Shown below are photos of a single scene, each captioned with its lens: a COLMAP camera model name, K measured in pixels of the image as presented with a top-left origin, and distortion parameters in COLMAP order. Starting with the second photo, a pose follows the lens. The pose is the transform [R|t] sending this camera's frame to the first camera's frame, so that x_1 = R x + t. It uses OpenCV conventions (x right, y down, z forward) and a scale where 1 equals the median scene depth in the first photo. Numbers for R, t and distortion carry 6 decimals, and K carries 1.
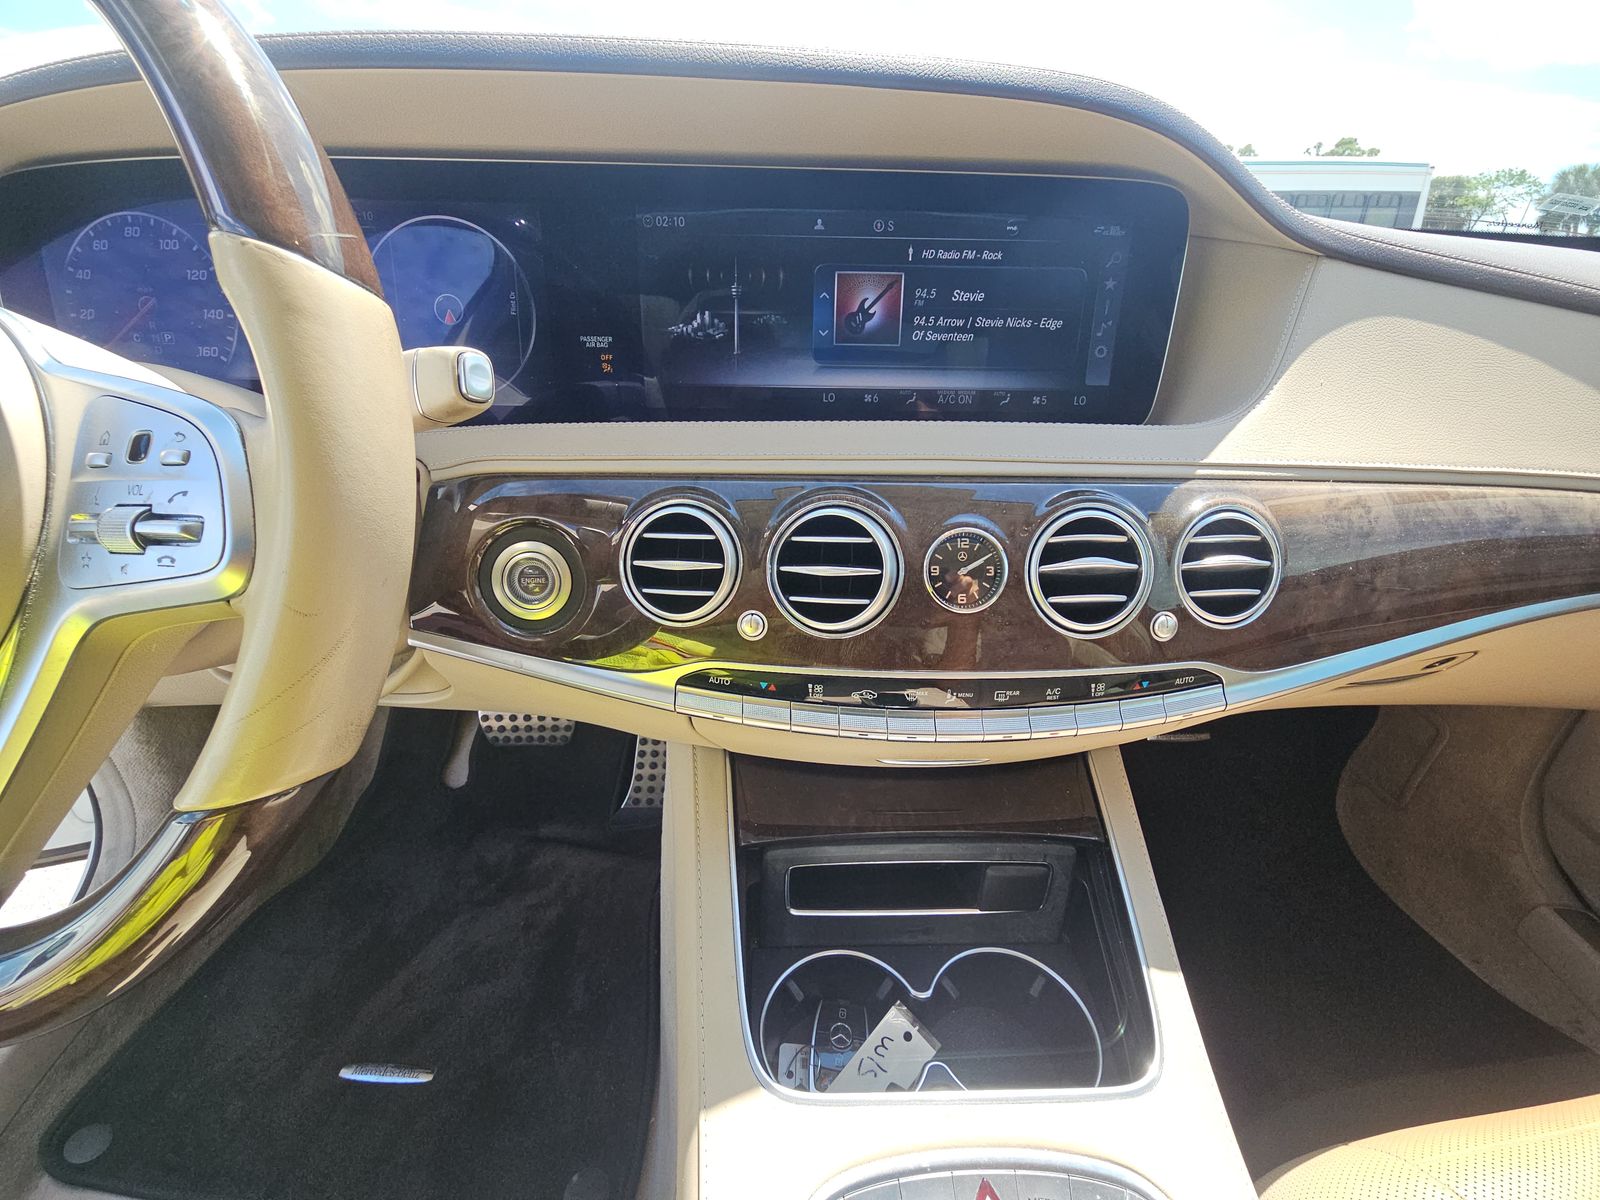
lens RADIAL K [[649.1, 0, 800.0], [0, 649.1, 600.0], [0, 0, 1]] dist [0.018168, -0.018206]
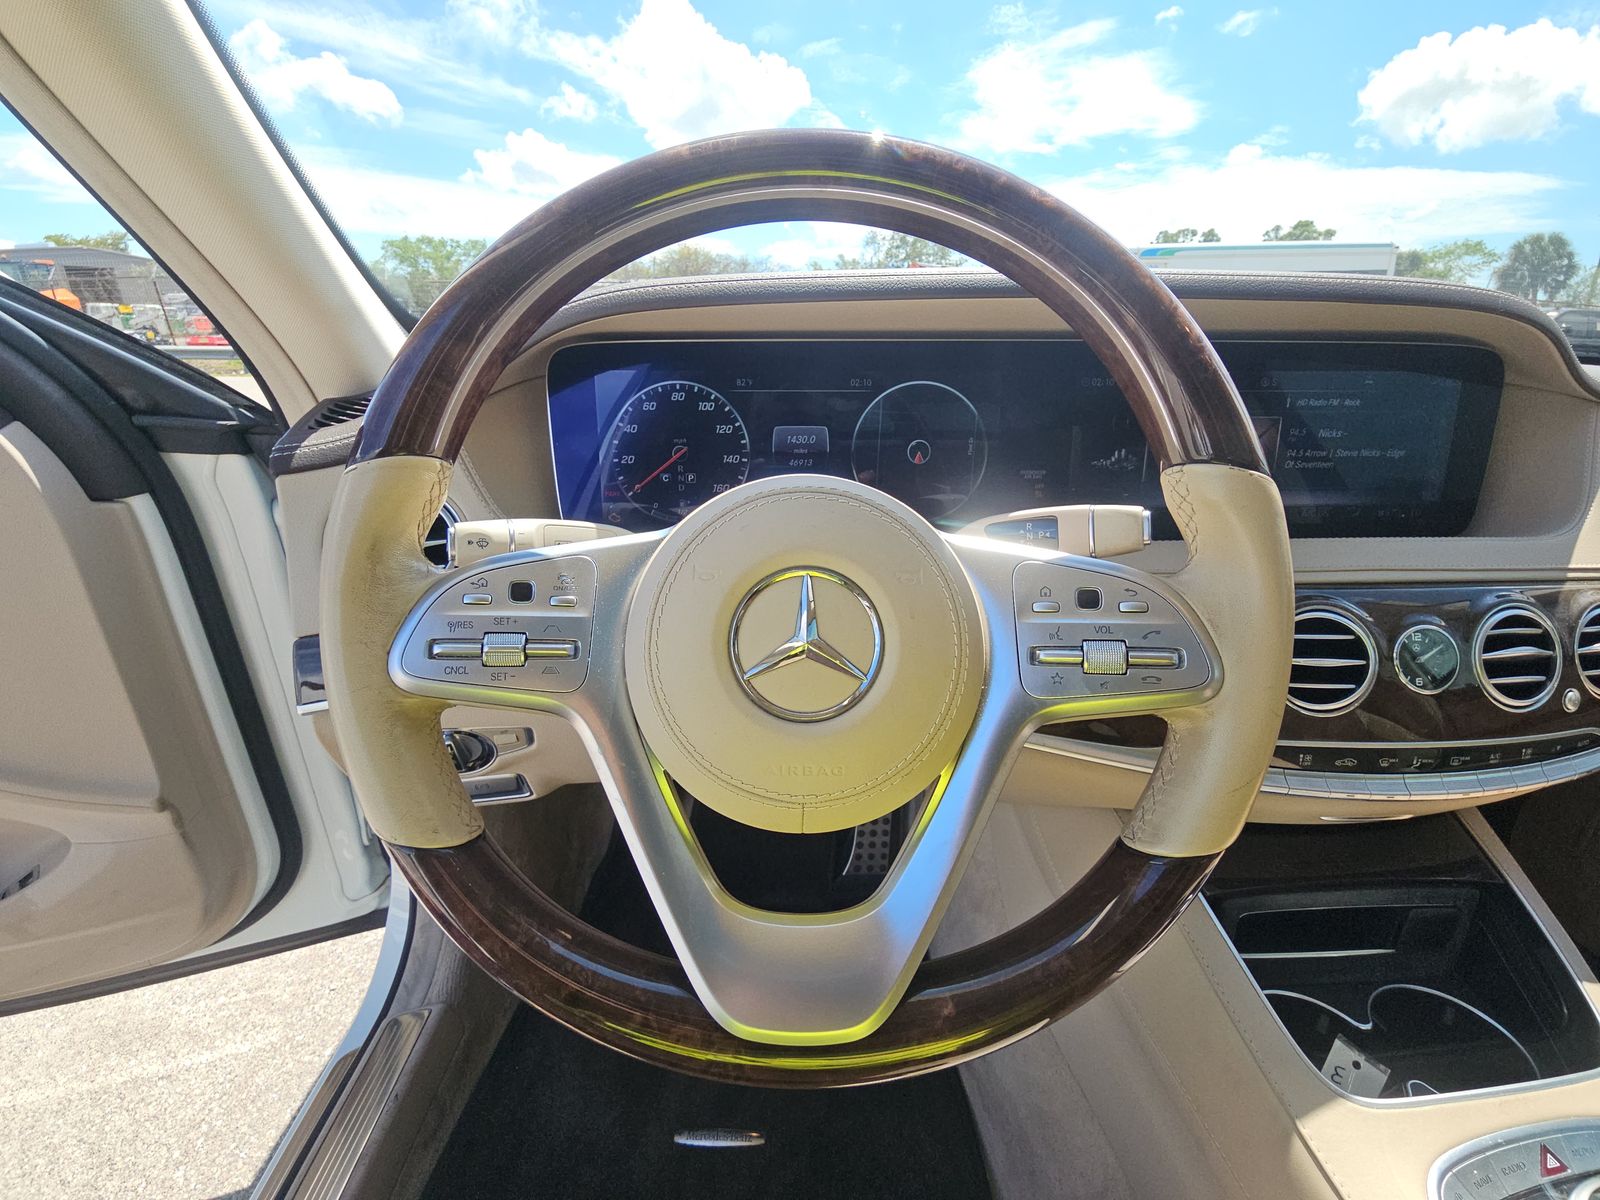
lens RADIAL K [[642.7, 0, 796.9], [0, 642.7, 602.0], [0, 0, 1]] dist [0.021669, -0.016812]
pose [[0.999836, -0.018129, 0.000399, -0.818851], [0.018078, 0.994826, -0.099976, -0.044855], [0.001416, 0.099967, 0.994990, -0.208946]]
